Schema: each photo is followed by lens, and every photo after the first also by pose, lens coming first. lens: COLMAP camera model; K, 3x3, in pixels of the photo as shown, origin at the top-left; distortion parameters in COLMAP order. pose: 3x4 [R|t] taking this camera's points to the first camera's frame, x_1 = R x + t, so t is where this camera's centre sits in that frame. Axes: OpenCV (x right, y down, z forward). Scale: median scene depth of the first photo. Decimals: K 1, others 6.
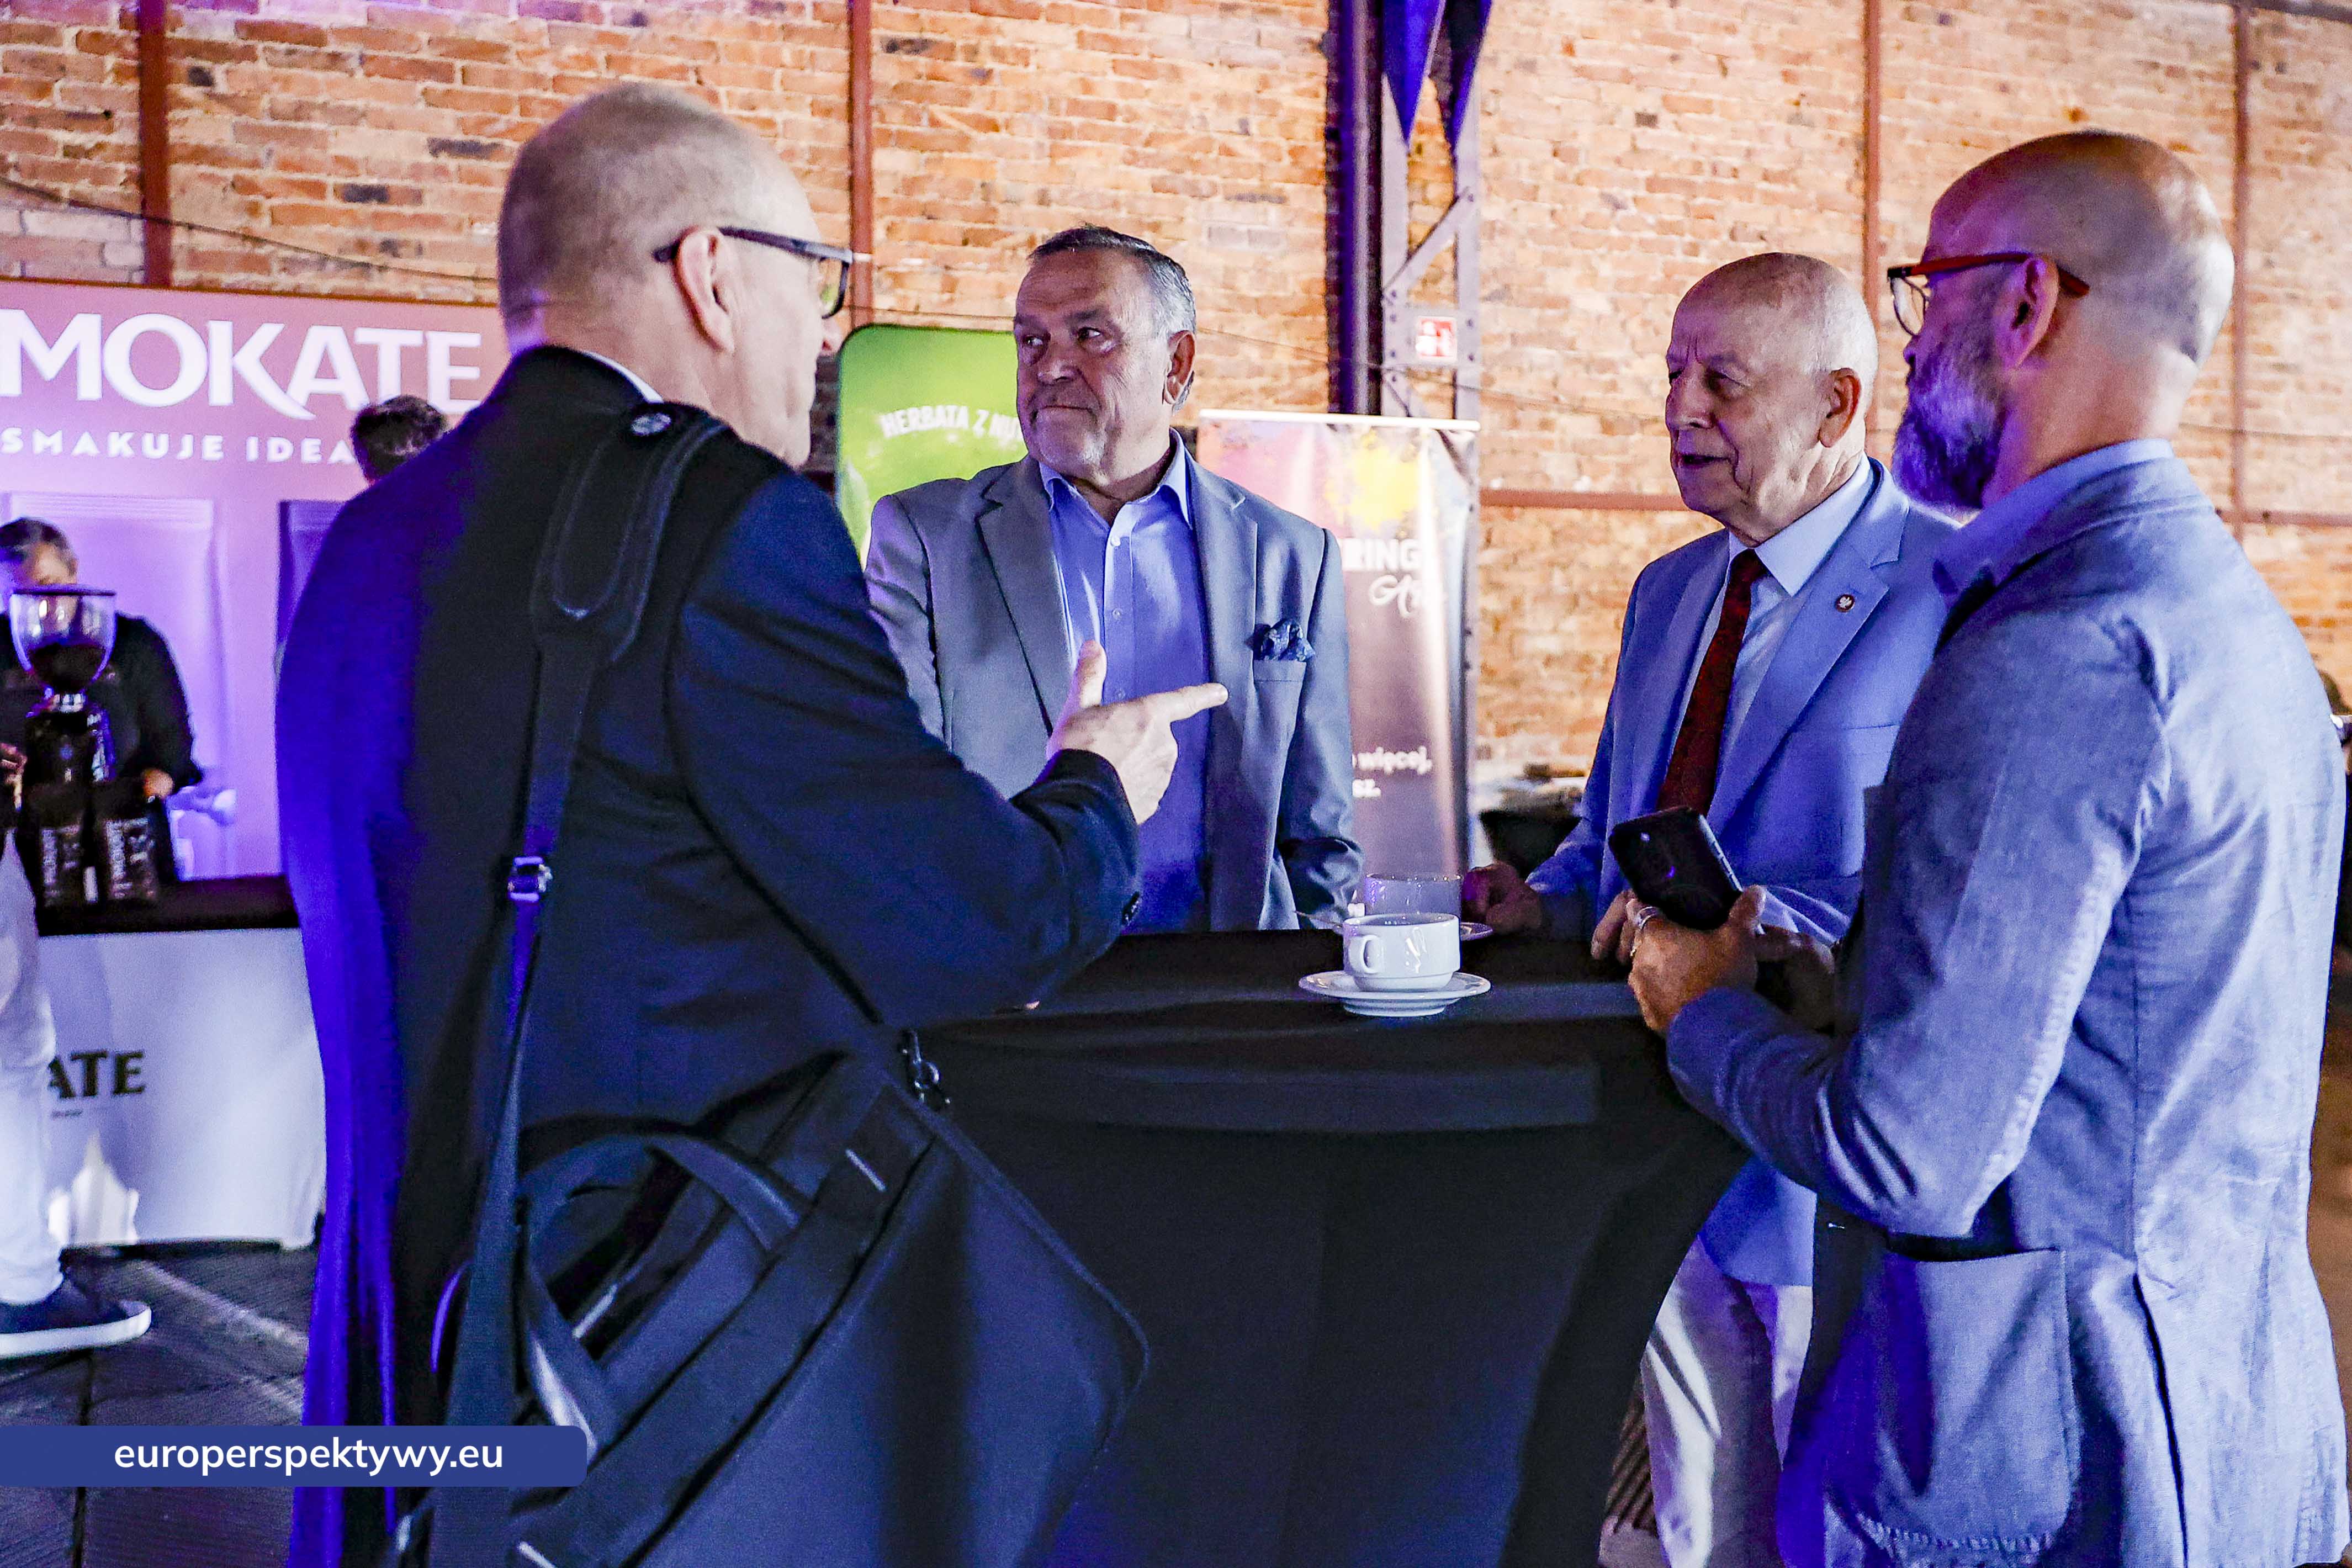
lens RADIAL K [[2257.4, 0, 1176.8], [0, 2257.4, 775.7], [0, 0, 1]] dist [0.006761, 0.000000]
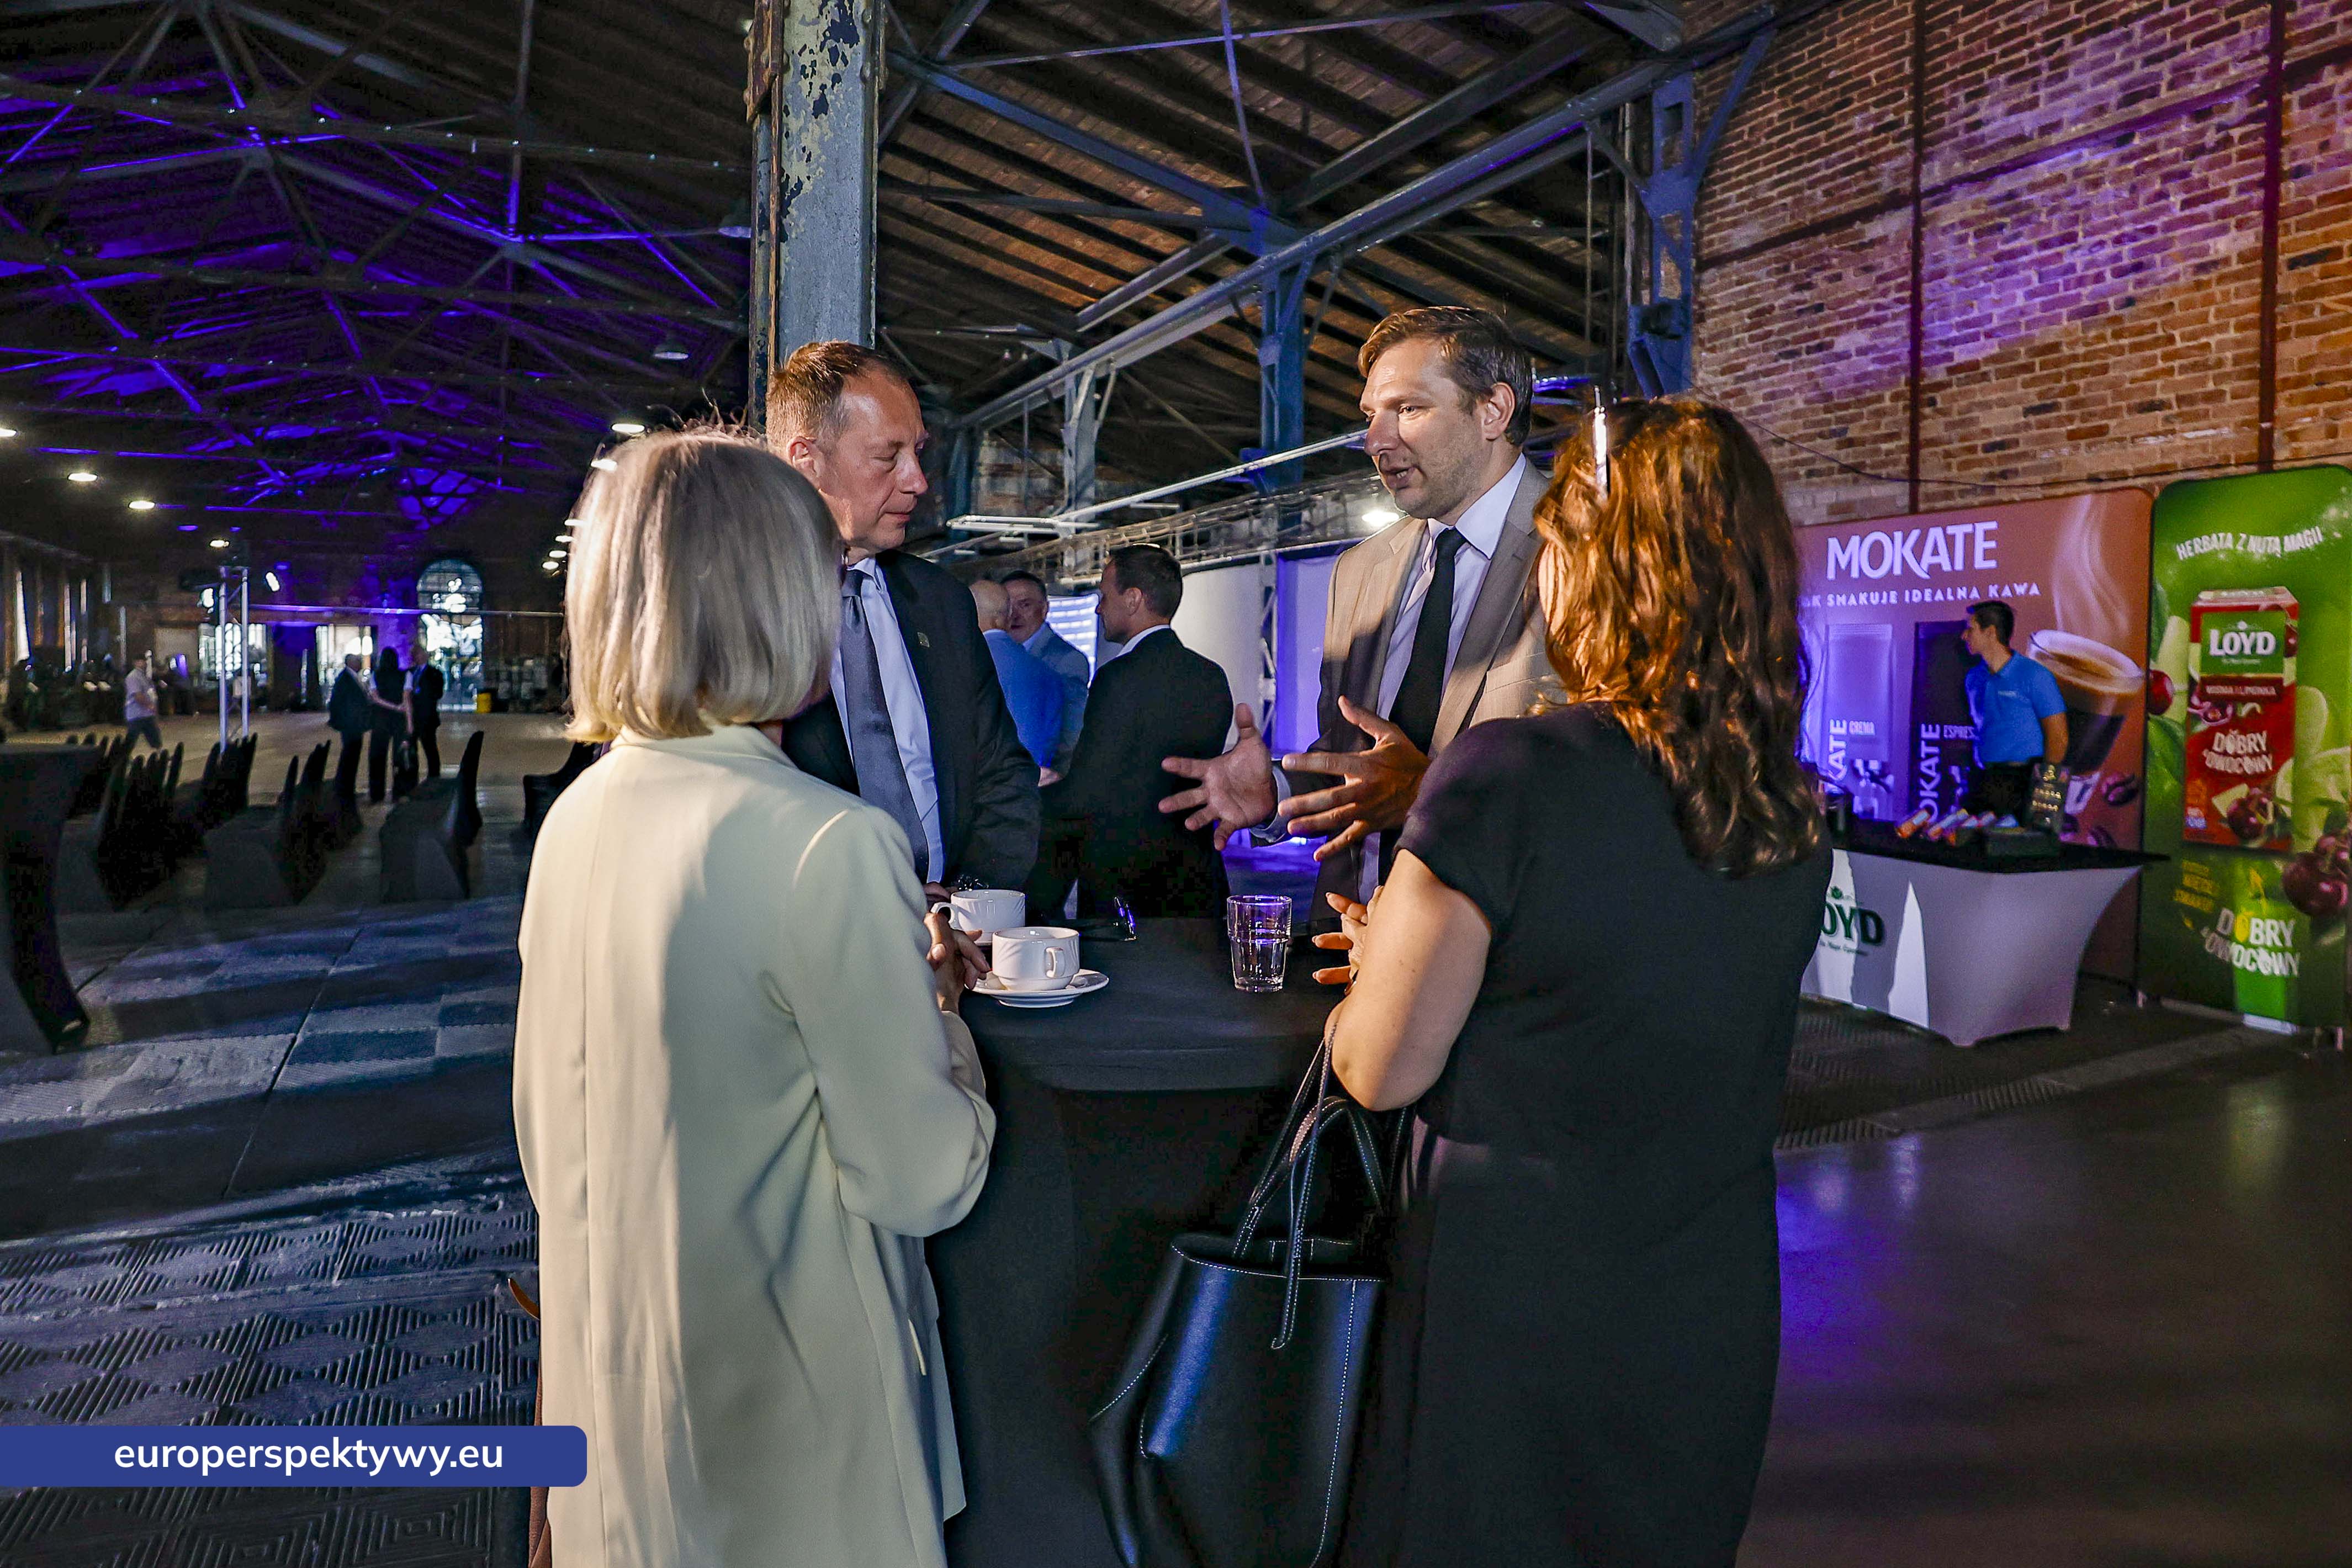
lens RADIAL K [[1611.0, 0, 1177.2], [0, 1611.0, 782.6], [0, 0, 1]] dist [-0.004507, -0.001003]
pose [[-0.044491, 0.061178, -0.997135, 0.957008], [-0.090593, 0.993764, 0.065014, -0.020732], [0.994894, 0.093226, -0.038671, 0.445731]]
